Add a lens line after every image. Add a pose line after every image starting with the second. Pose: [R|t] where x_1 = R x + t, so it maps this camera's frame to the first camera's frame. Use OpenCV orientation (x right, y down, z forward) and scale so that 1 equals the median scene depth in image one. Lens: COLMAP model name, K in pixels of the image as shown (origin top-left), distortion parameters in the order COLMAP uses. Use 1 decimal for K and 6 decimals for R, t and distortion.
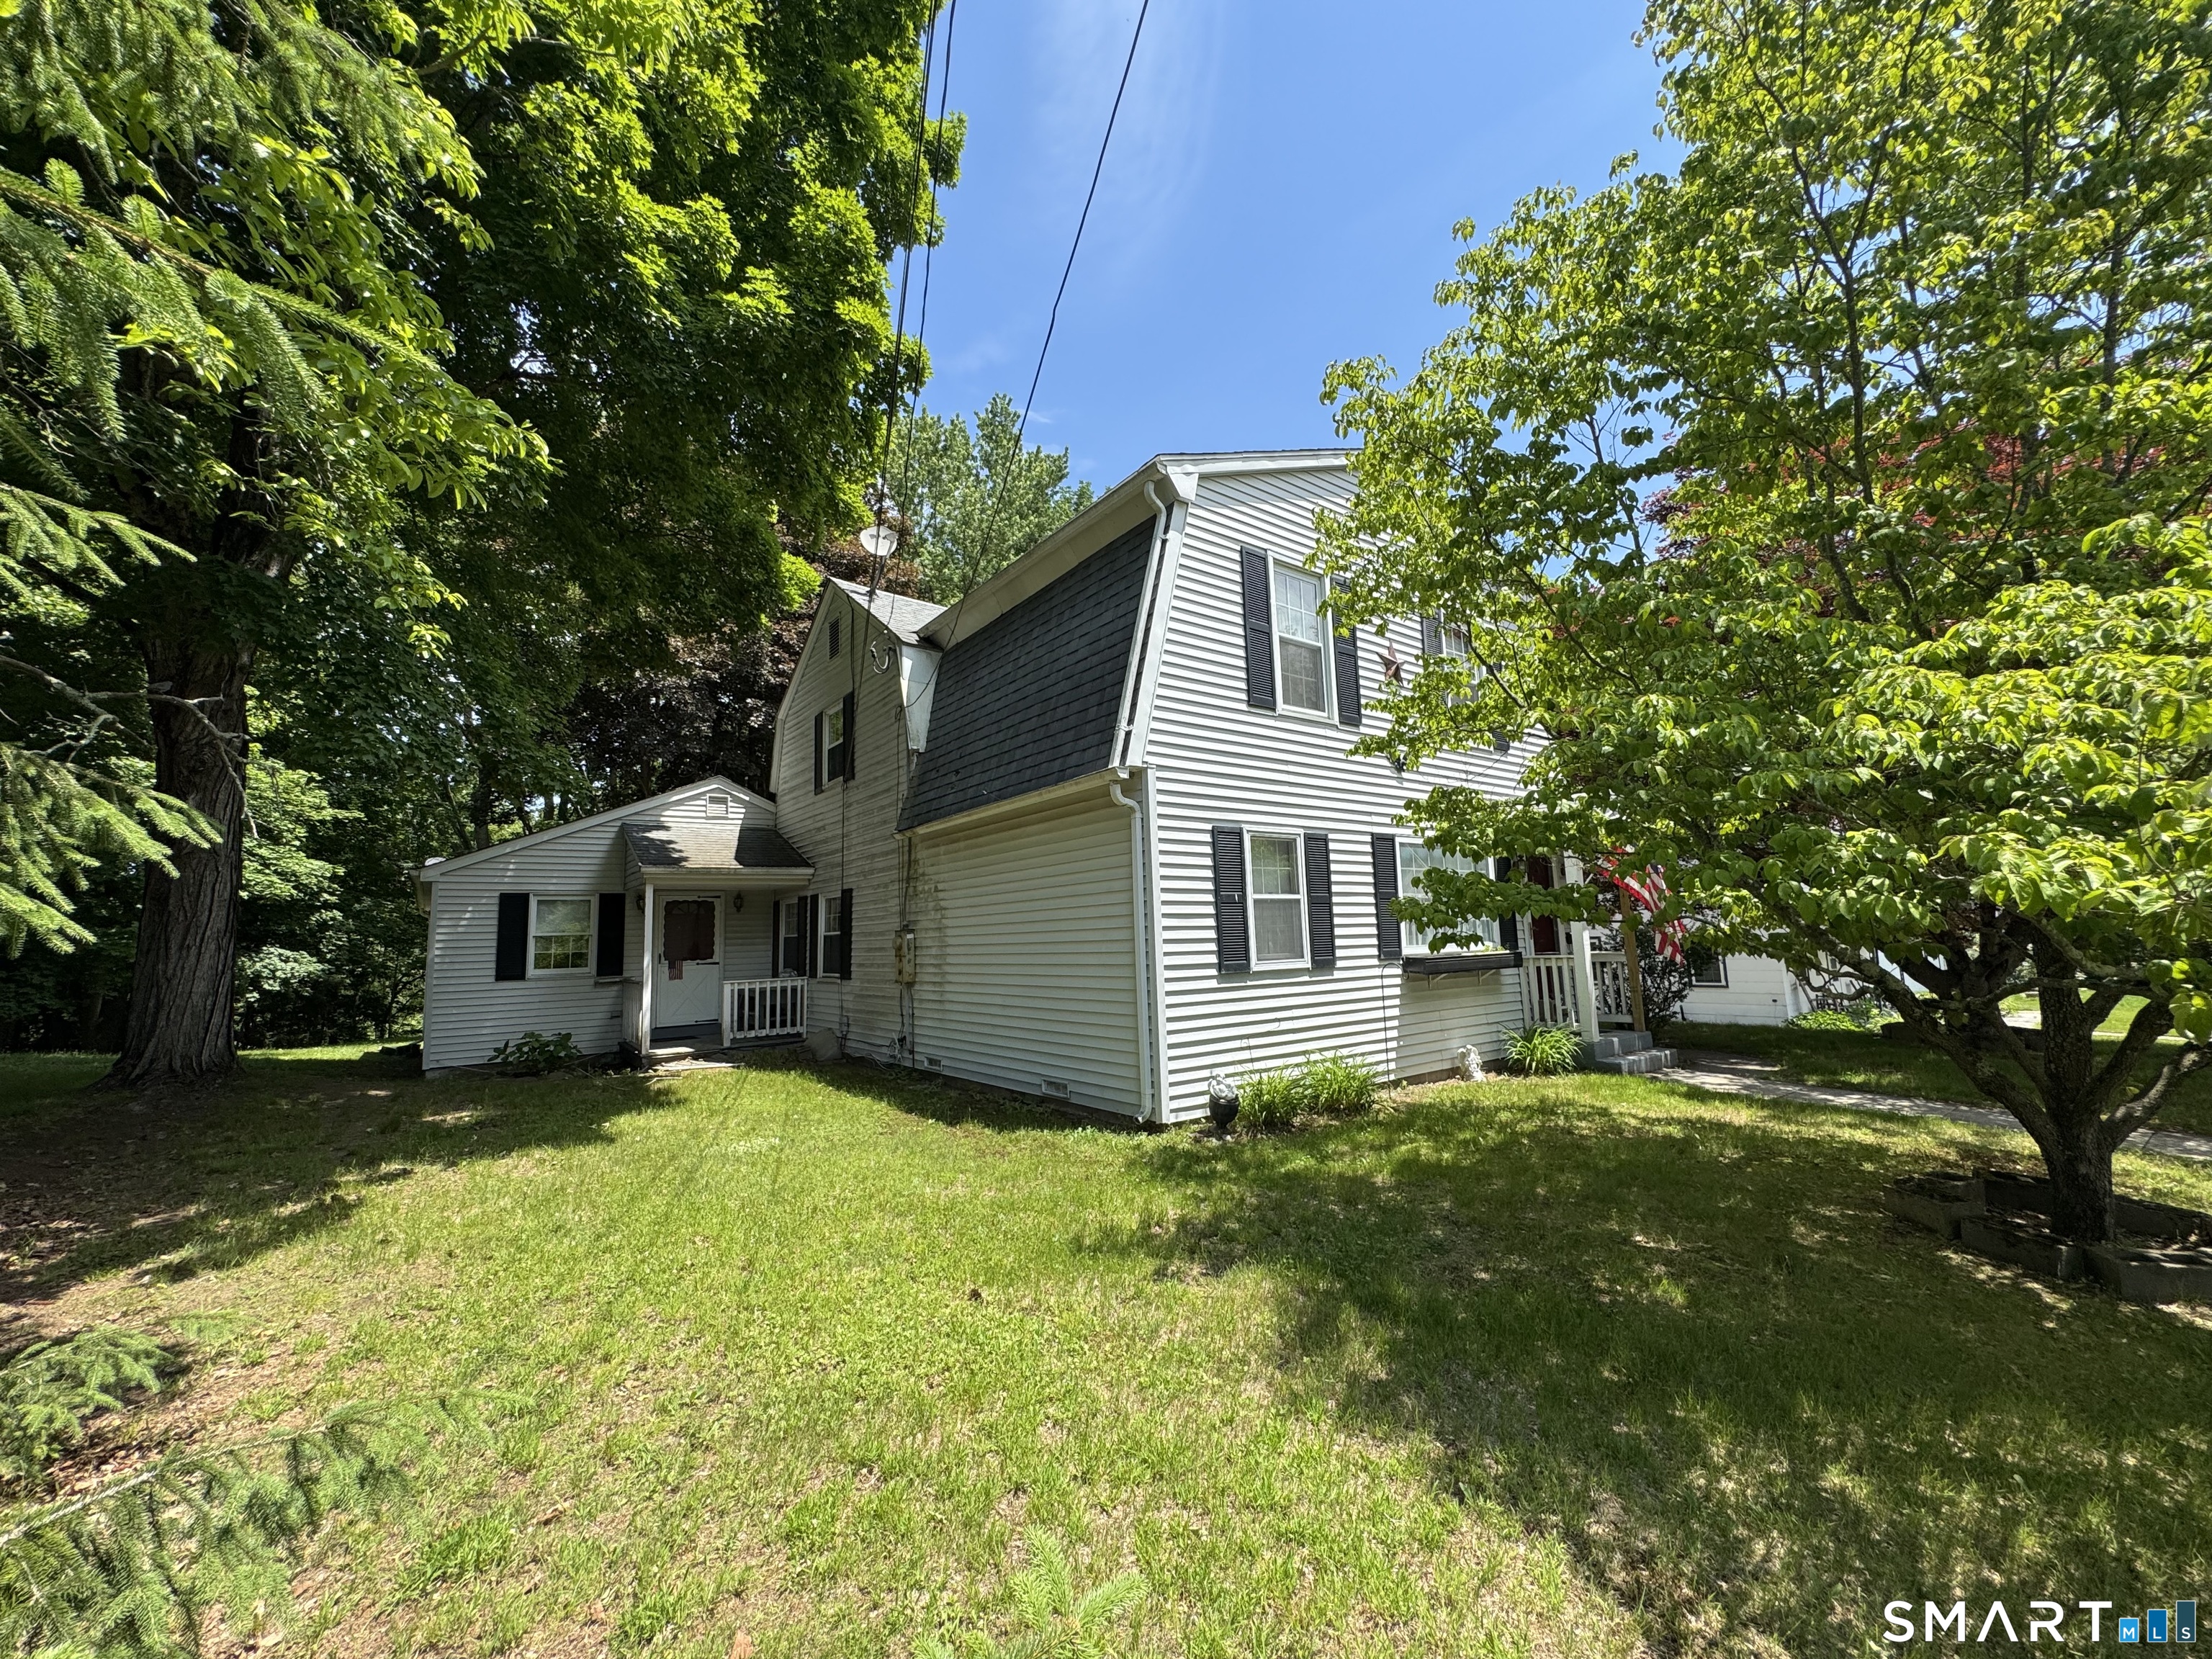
lens RADIAL K [[883.8, 0, 1106.3], [0, 883.8, 831.2], [0, 0, 1]] dist [-0.002926, 0.000051]
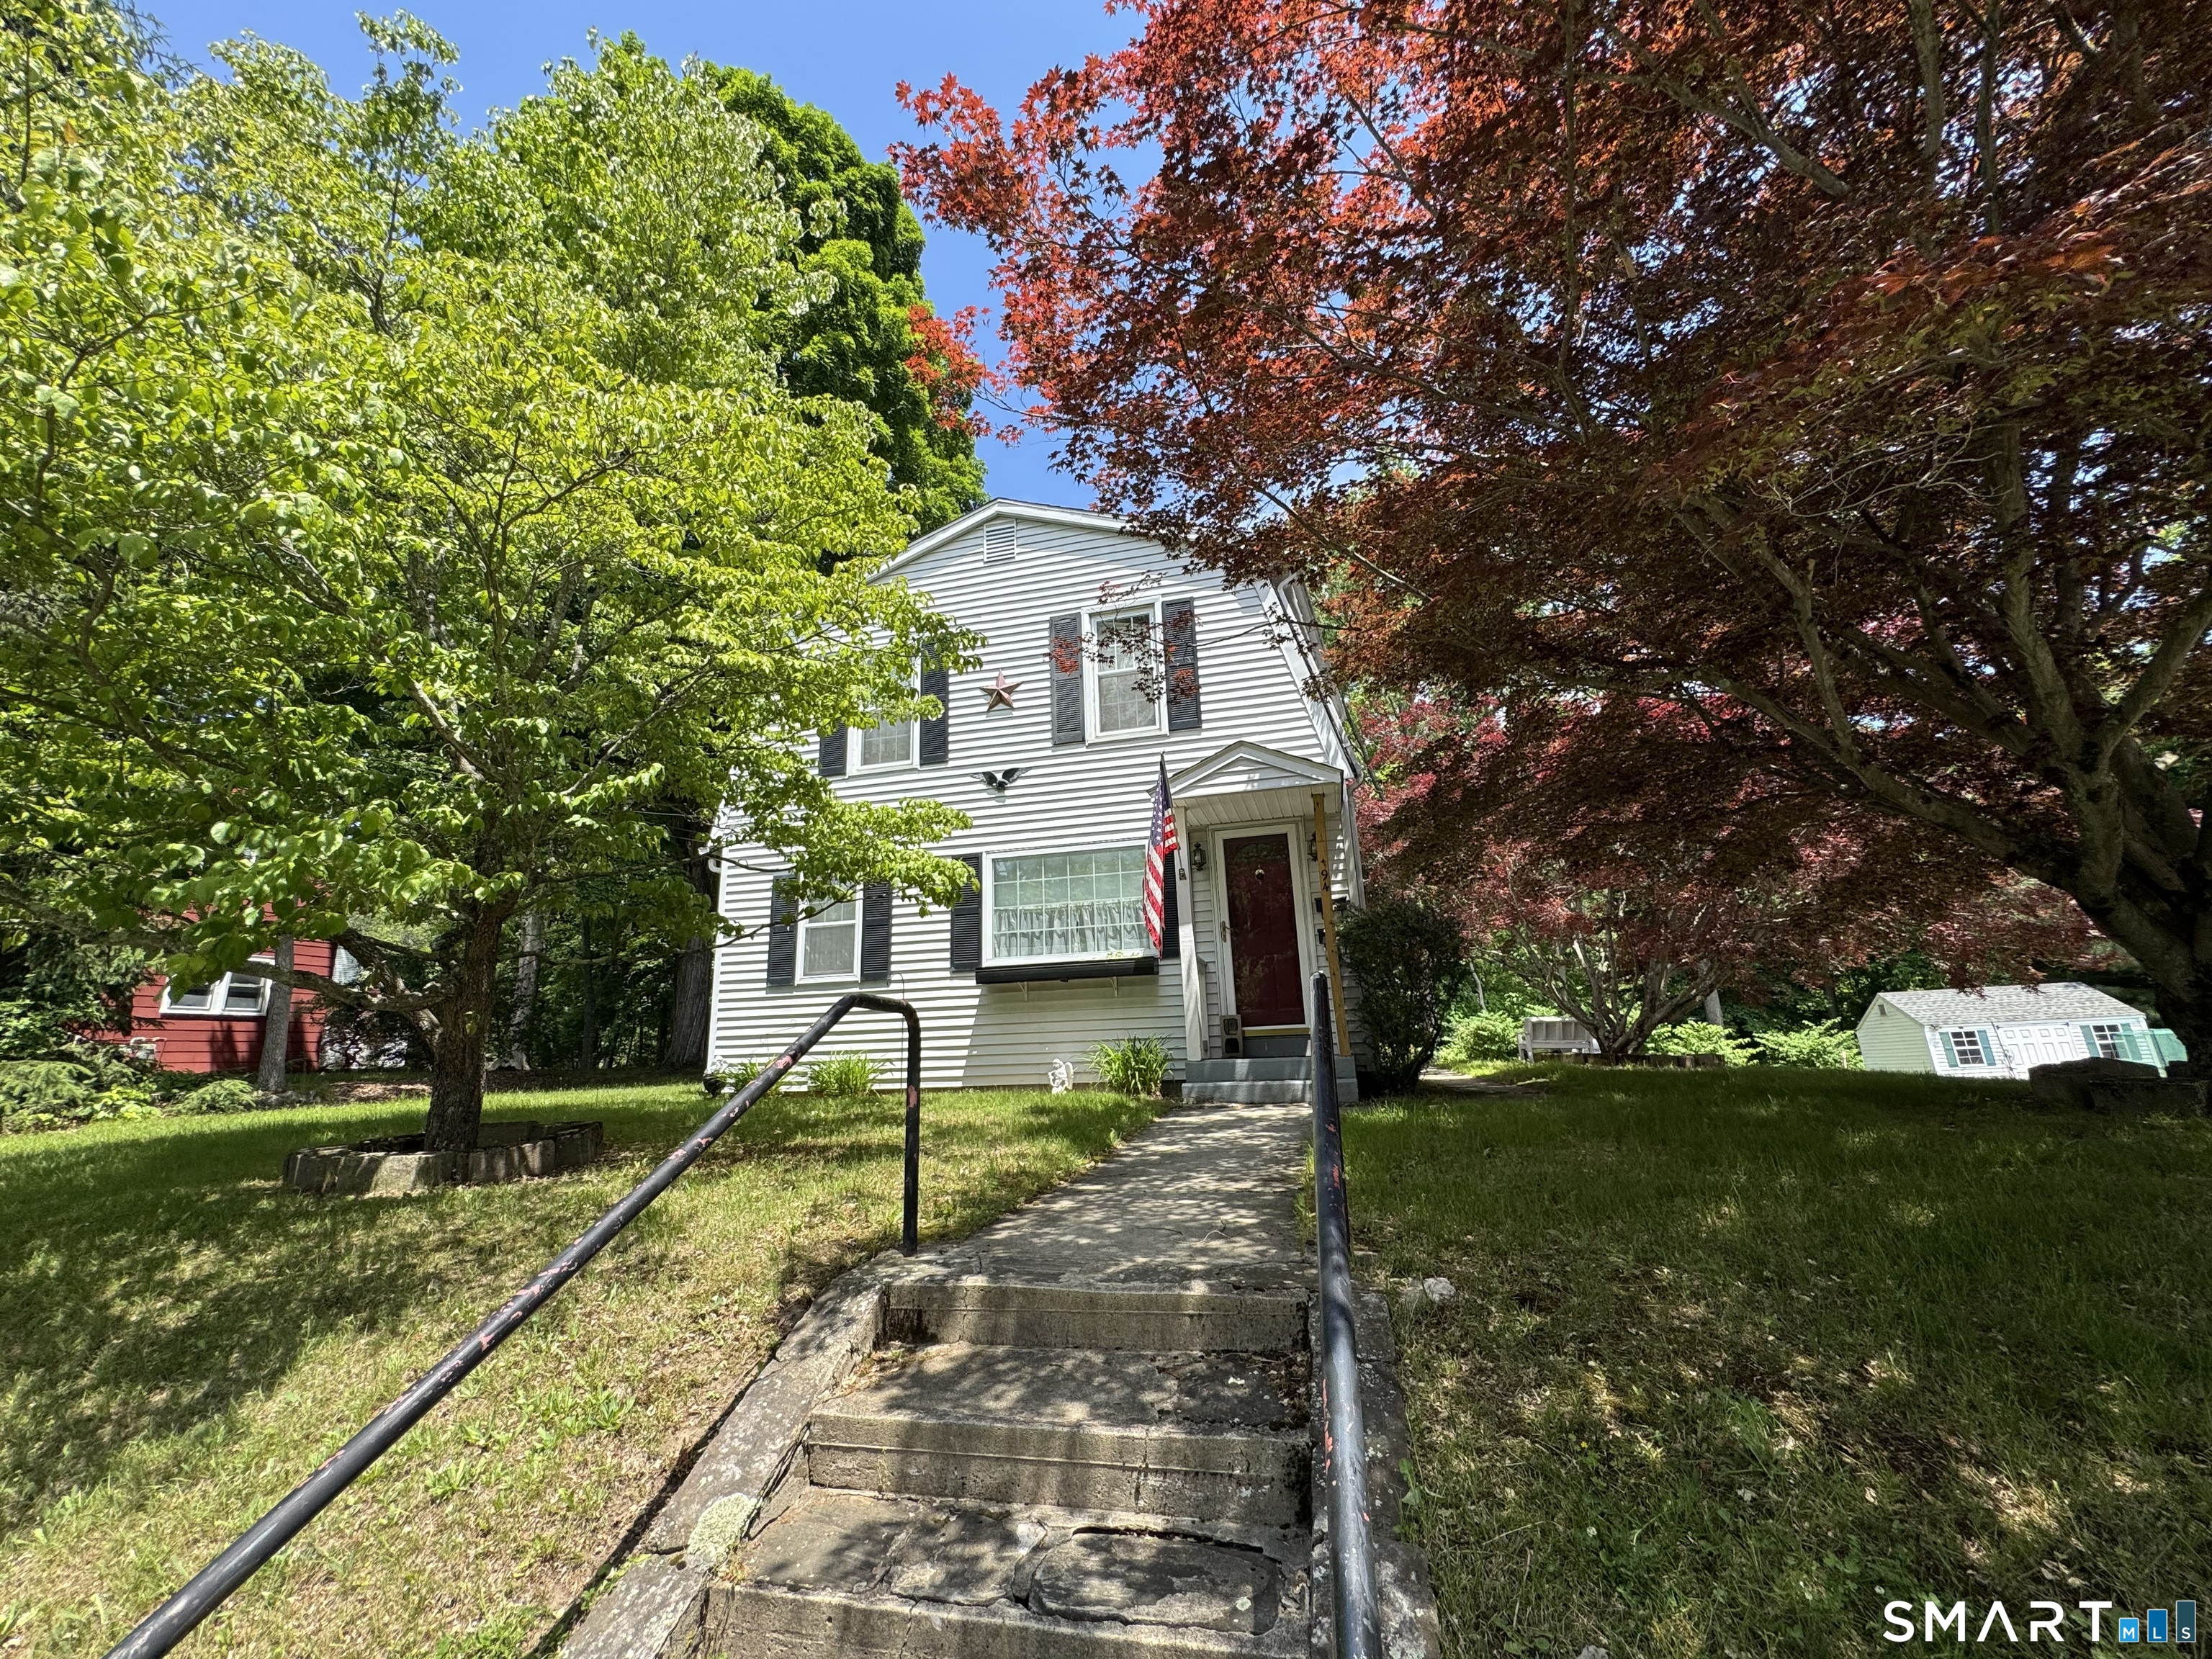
lens RADIAL K [[883.8, 0, 1104.9], [0, 883.8, 824.2], [0, 0, 1]] dist [-0.002926, 0.000051]
pose [[0.632251, -0.180149, -0.753528, 1.277535], [0.114589, 0.983638, -0.139016, 0.140165], [0.766242, 0.001547, 0.642550, 0.455362]]
